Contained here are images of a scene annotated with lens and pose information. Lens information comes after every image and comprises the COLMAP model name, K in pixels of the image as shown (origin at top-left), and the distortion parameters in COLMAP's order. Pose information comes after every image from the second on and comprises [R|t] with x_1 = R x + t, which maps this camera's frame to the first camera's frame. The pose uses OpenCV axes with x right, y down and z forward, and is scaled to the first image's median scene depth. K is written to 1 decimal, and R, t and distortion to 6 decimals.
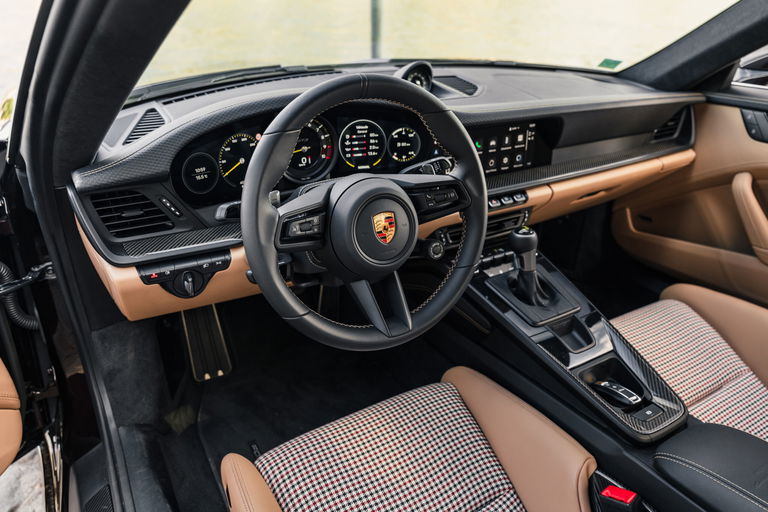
lens RADIAL K [[532.2, 0, 384.0], [0, 532.2, 256.0], [0, 0, 1]] dist [-0.003912, -0.001188]
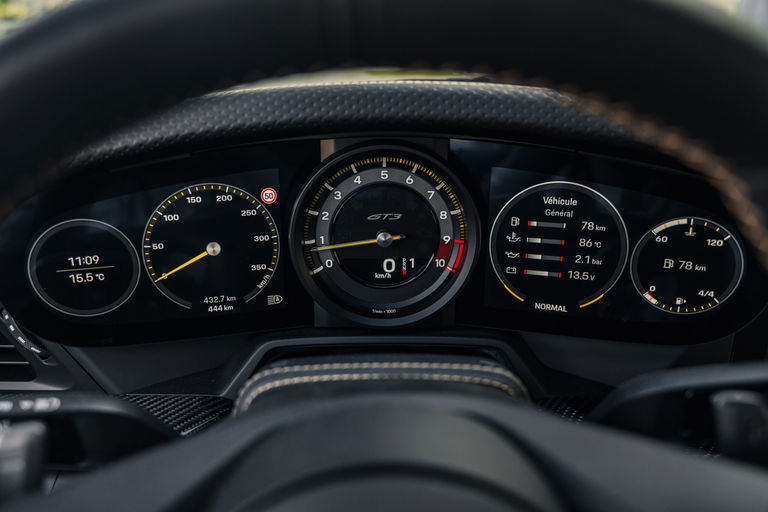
lens RADIAL K [[553.7, 0, 384.0], [0, 553.7, 256.0], [0, 0, 1]] dist [0.004960, 0.001513]
pose [[0.861605, 0.170849, -0.477962, 0.040426], [-0.212544, 0.976557, -0.034073, -0.167512], [0.460936, 0.130945, 0.877719, 0.620957]]
